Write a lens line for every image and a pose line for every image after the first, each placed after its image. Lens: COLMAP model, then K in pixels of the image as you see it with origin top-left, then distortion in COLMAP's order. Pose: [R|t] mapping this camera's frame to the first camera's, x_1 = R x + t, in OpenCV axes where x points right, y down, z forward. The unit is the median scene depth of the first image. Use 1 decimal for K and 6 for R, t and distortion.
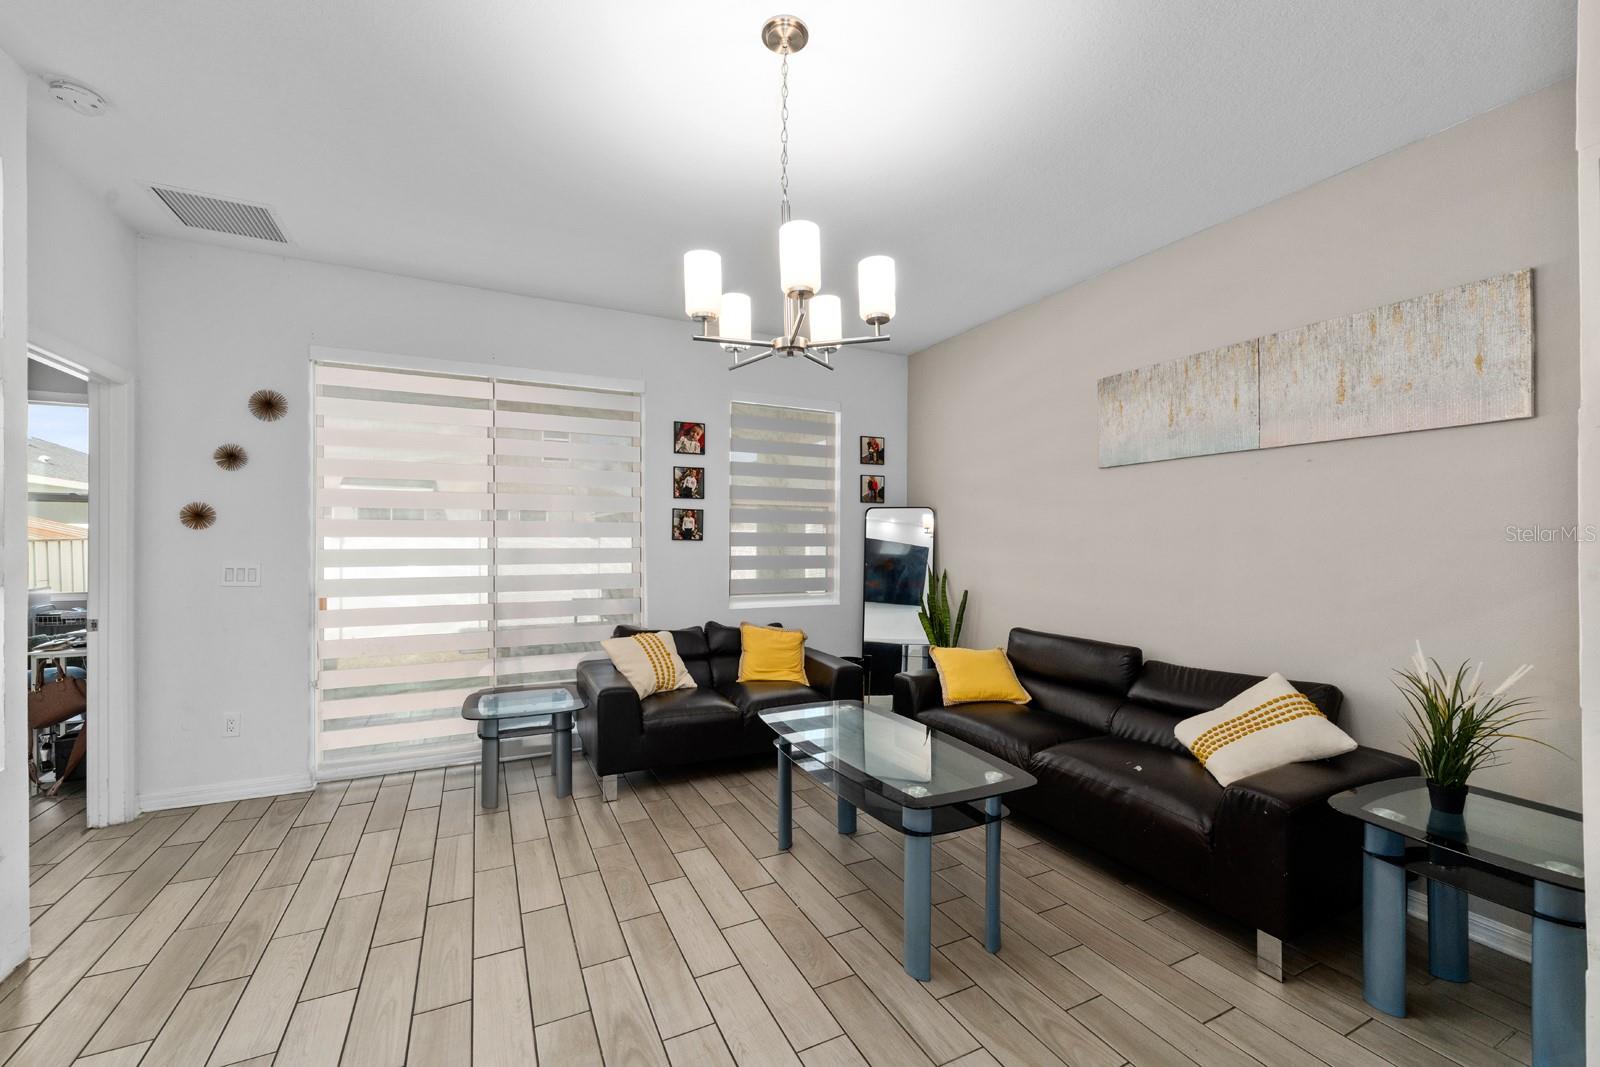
lens RADIAL K [[651.5, 0, 803.4], [0, 651.5, 535.8], [0, 0, 1]] dist [0.001012, -0.000155]
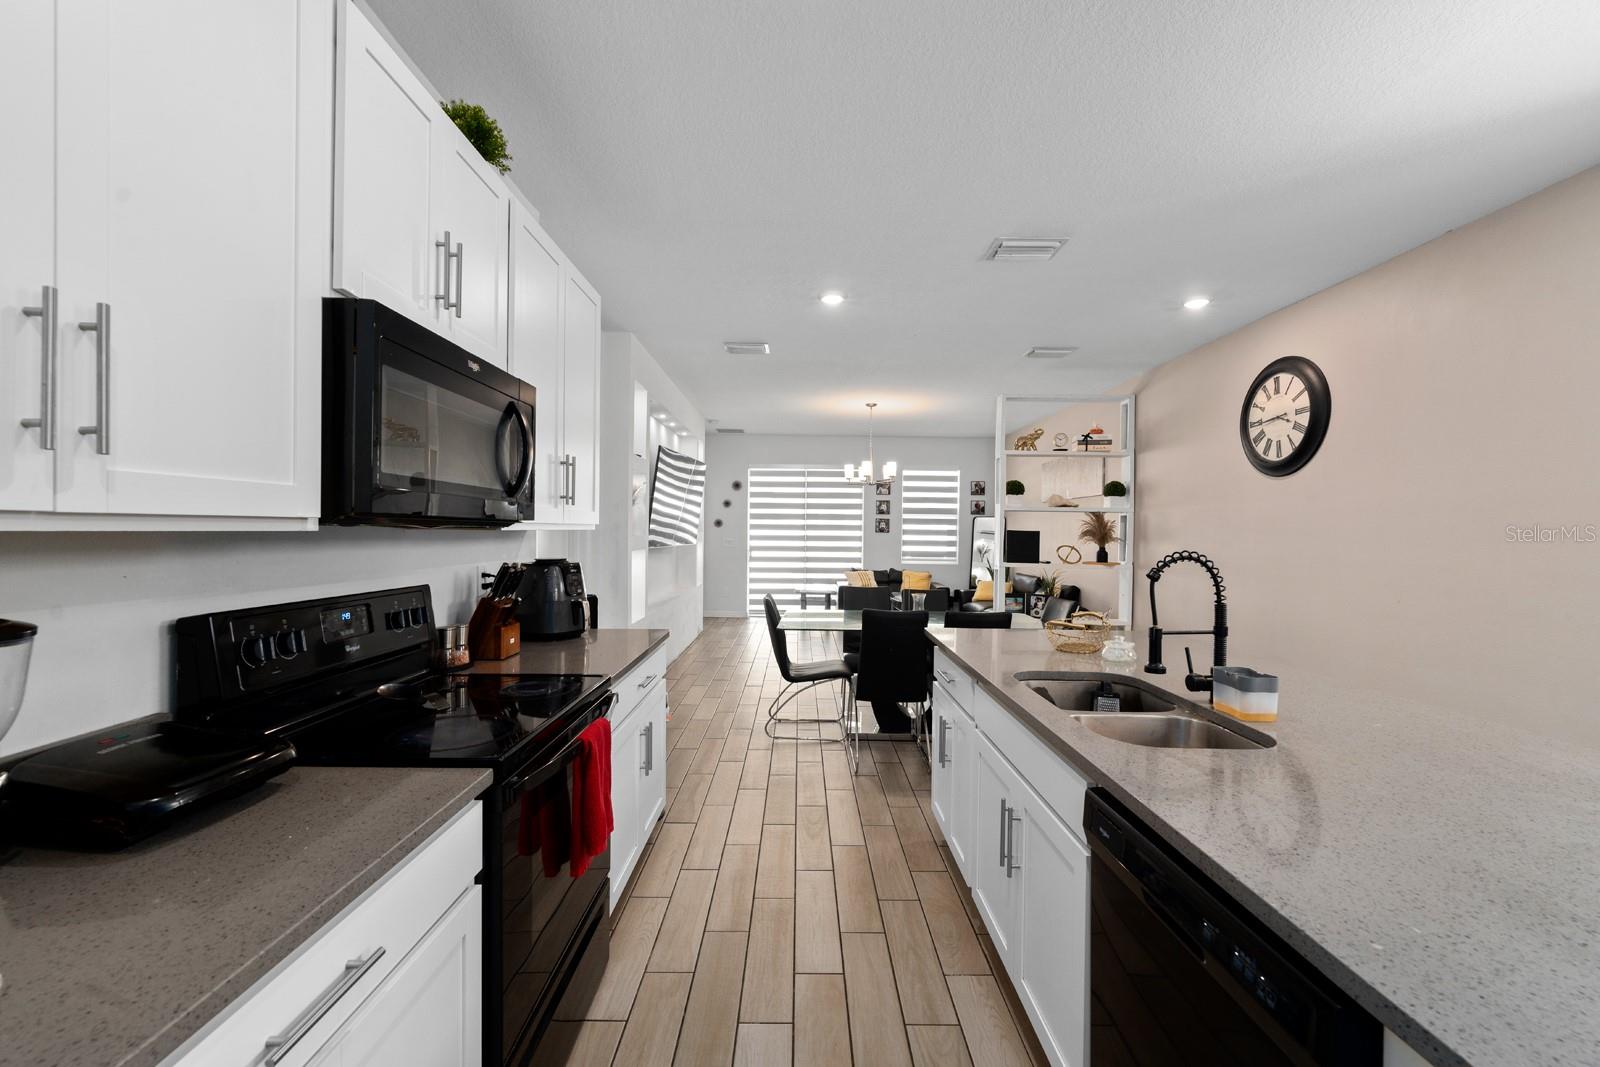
lens RADIAL K [[651.5, 0, 797.7], [0, 651.5, 530.8], [0, 0, 1]] dist [0.001012, -0.000155]
pose [[0.901238, 0.007412, -0.433262, 0.546719], [-0.004834, 0.999963, 0.007050, -0.014109], [0.433298, -0.004259, 0.901240, -1.193250]]
